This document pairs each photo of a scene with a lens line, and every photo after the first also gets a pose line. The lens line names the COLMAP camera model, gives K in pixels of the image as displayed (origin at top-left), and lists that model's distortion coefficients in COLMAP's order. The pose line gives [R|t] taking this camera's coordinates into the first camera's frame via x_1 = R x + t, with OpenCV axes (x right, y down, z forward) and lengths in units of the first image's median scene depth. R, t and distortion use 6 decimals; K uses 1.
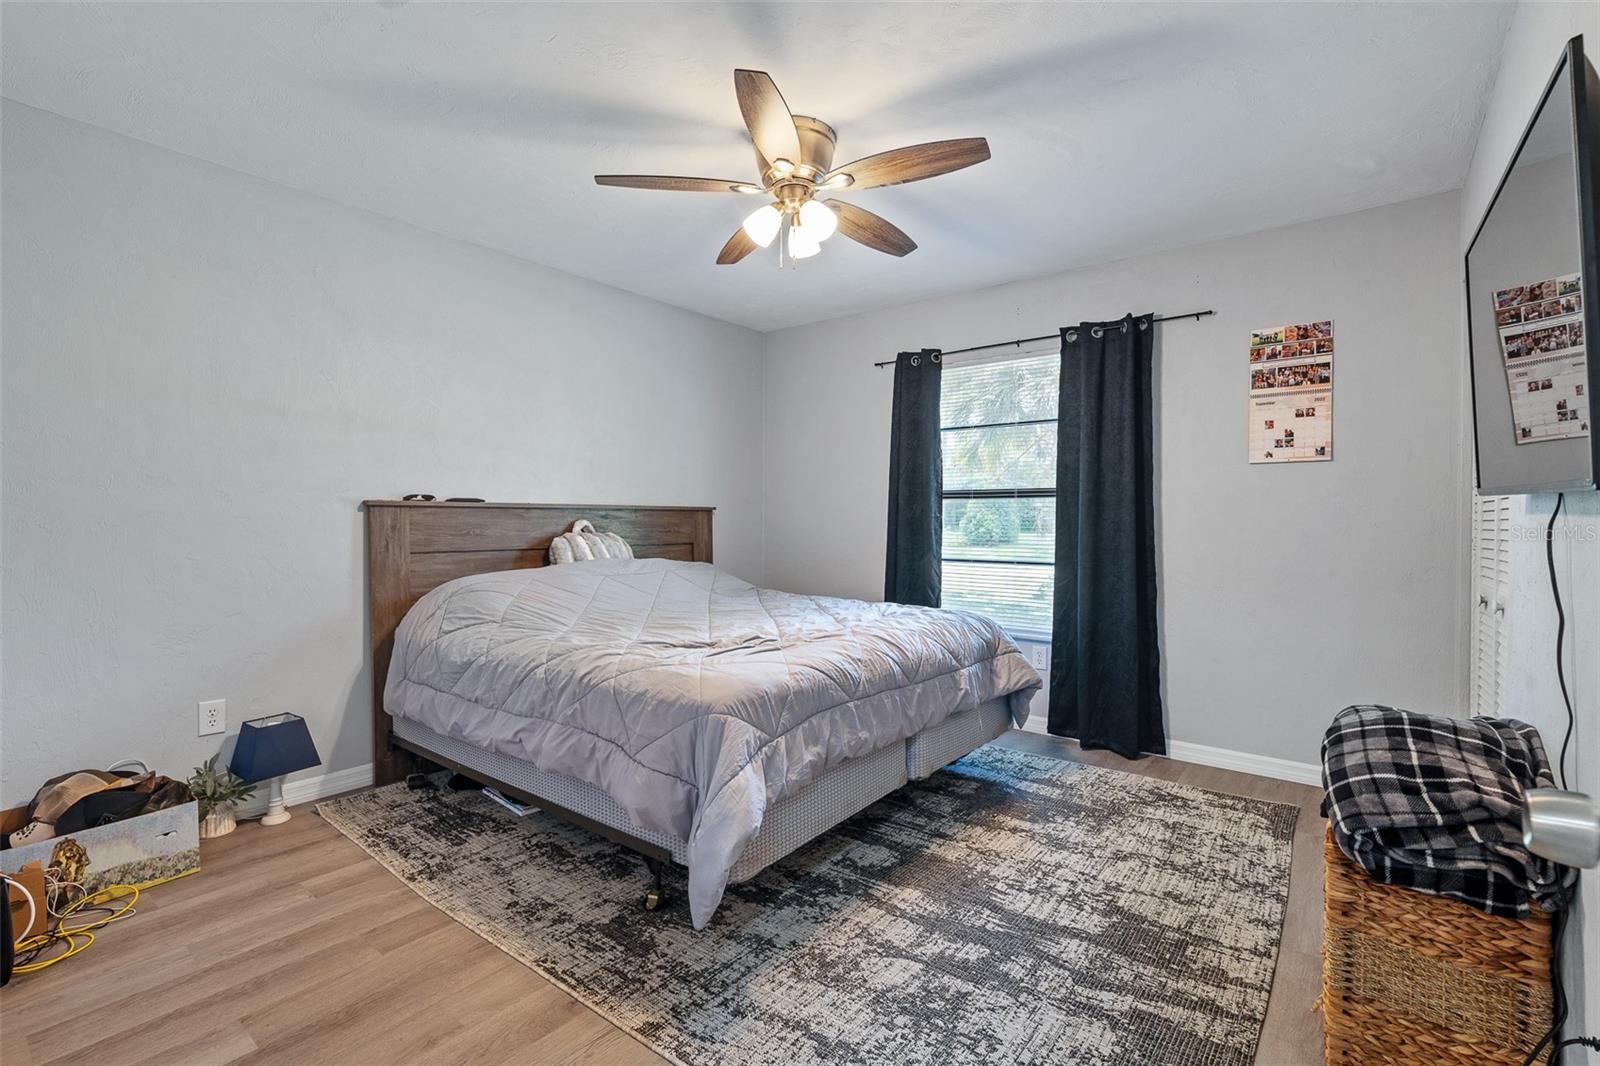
lens RADIAL K [[728.7, 0, 793.0], [0, 728.7, 541.8], [0, 0, 1]] dist [-0.004769, 0.001987]
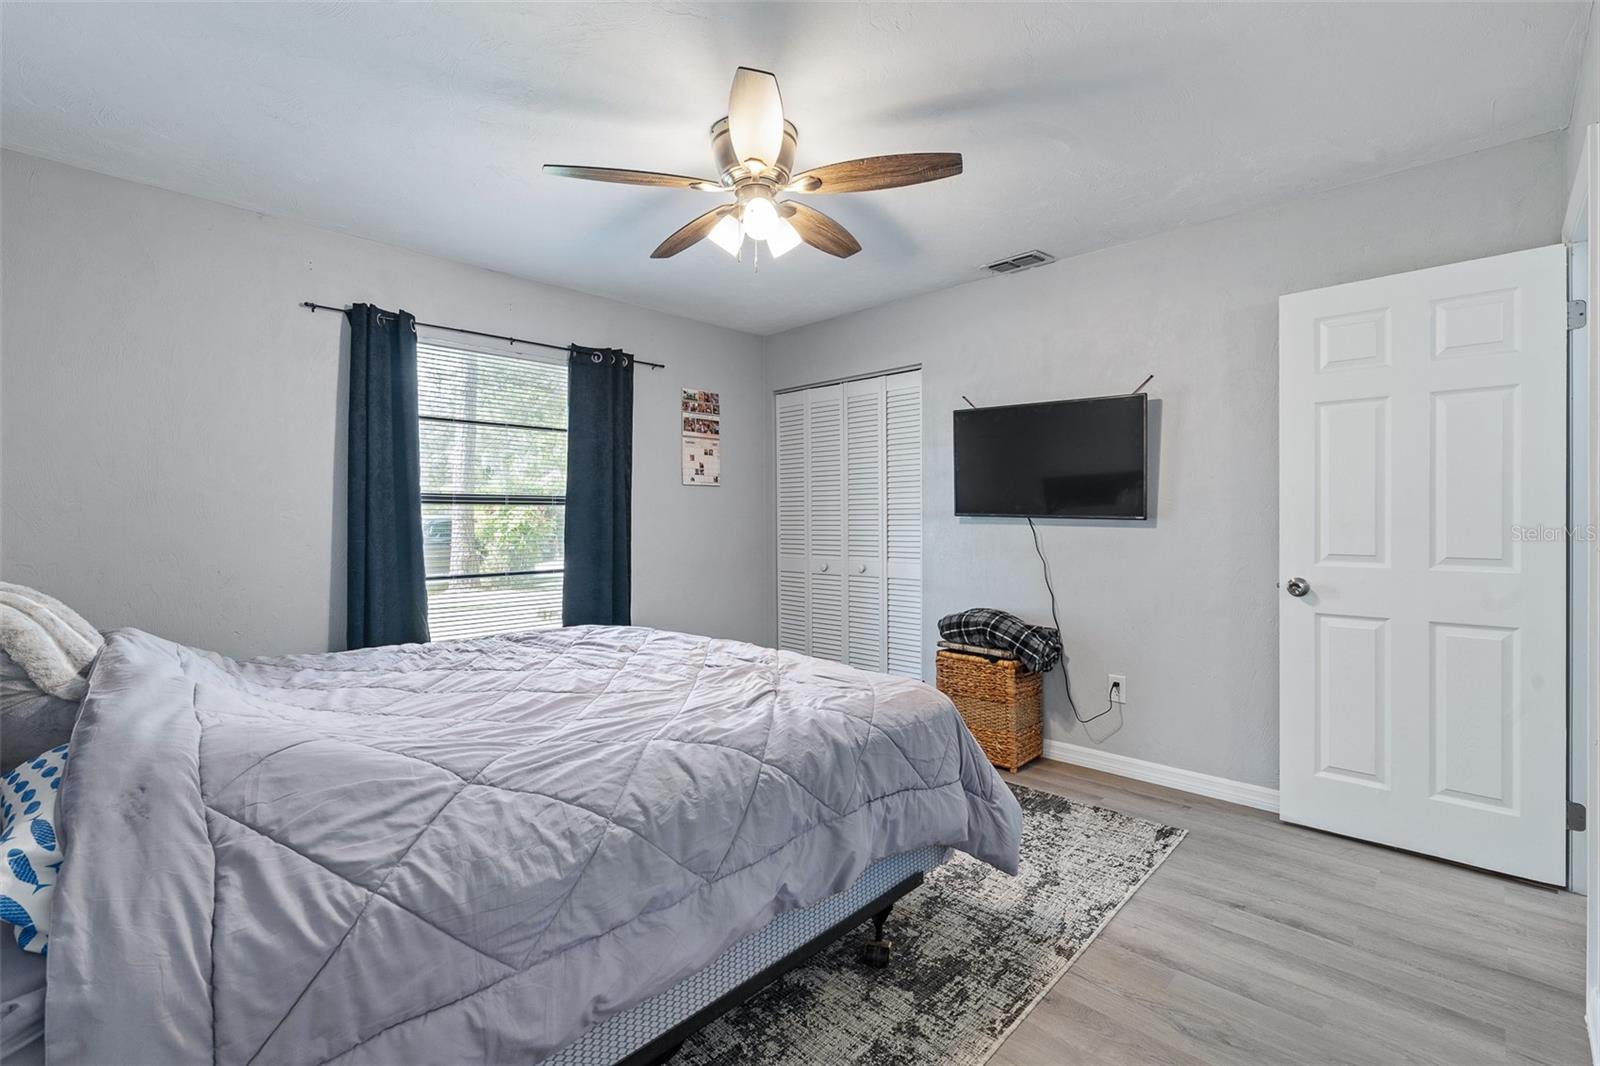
lens RADIAL K [[728.7, 0, 815.4], [0, 728.7, 522.6], [0, 0, 1]] dist [-0.004769, 0.001987]
pose [[0.074593, -0.011227, 0.997151, -0.956565], [0.033469, 0.999401, 0.008749, -0.052089], [-0.996652, 0.032721, 0.074924, 0.863926]]
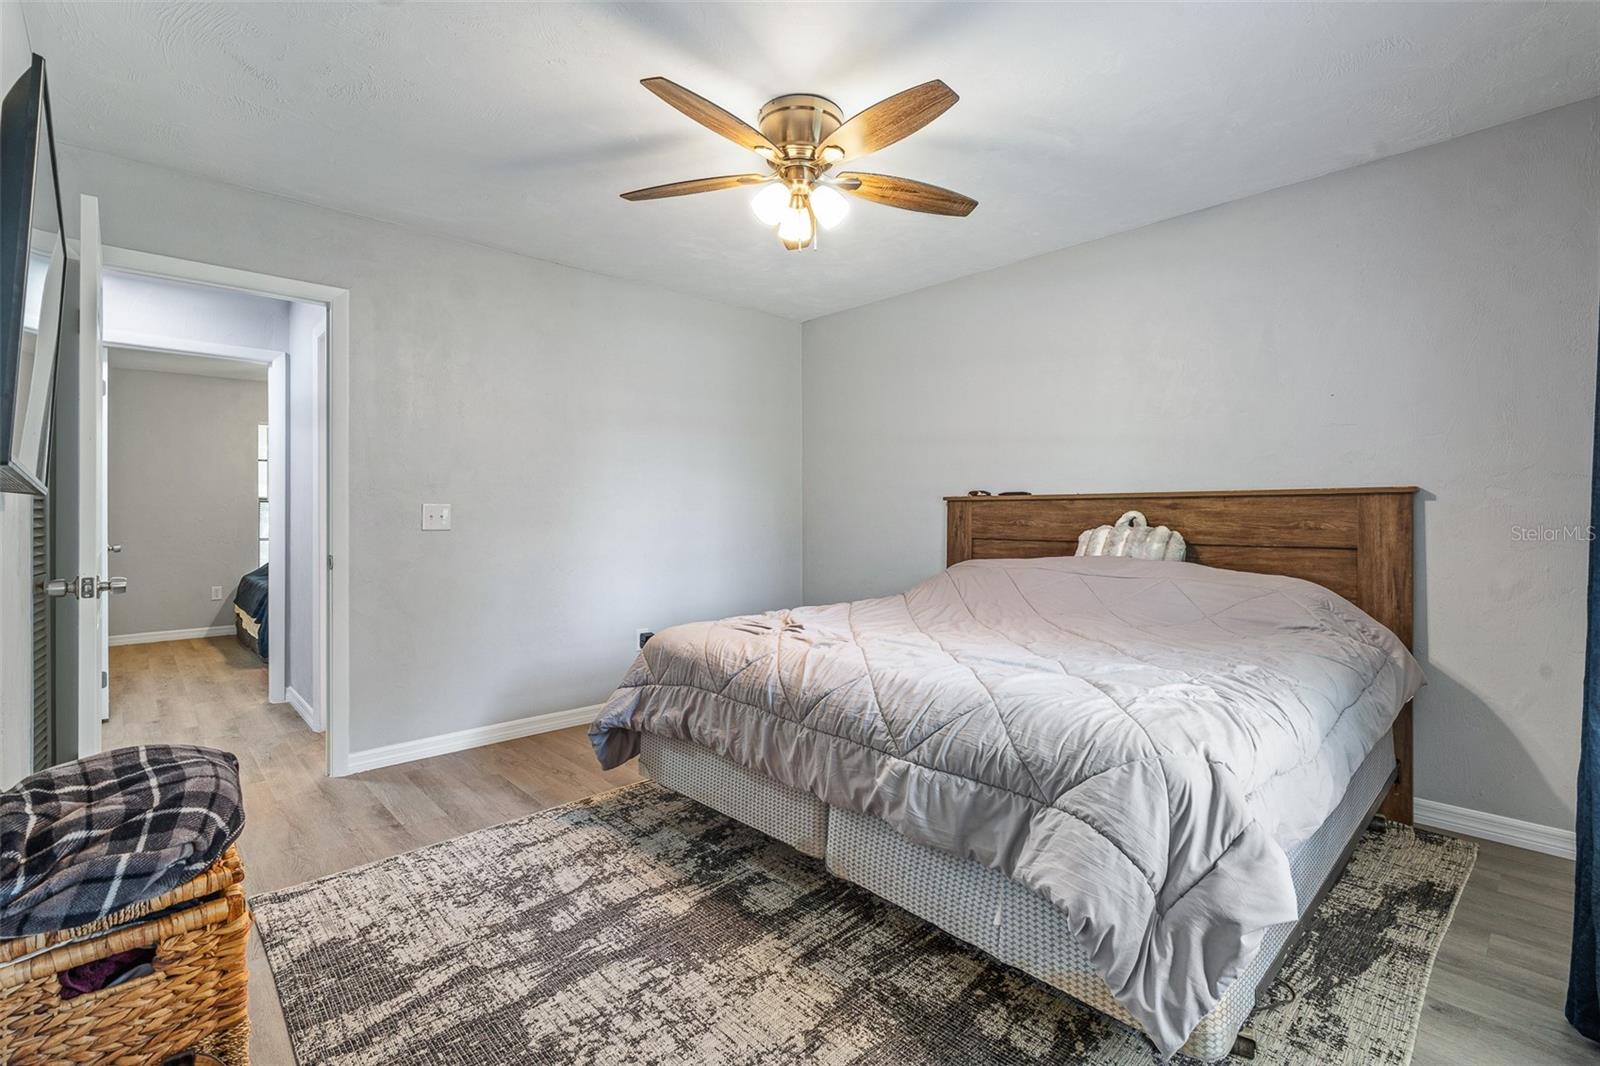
lens RADIAL K [[728.7, 0, 798.8], [0, 728.7, 503.2], [0, 0, 1]] dist [-0.004769, 0.001987]
pose [[-0.153045, -0.012915, -0.988135, 0.976310], [-0.027423, 0.999585, -0.008817, -0.032608], [0.987839, 0.025748, -0.153335, 1.165506]]
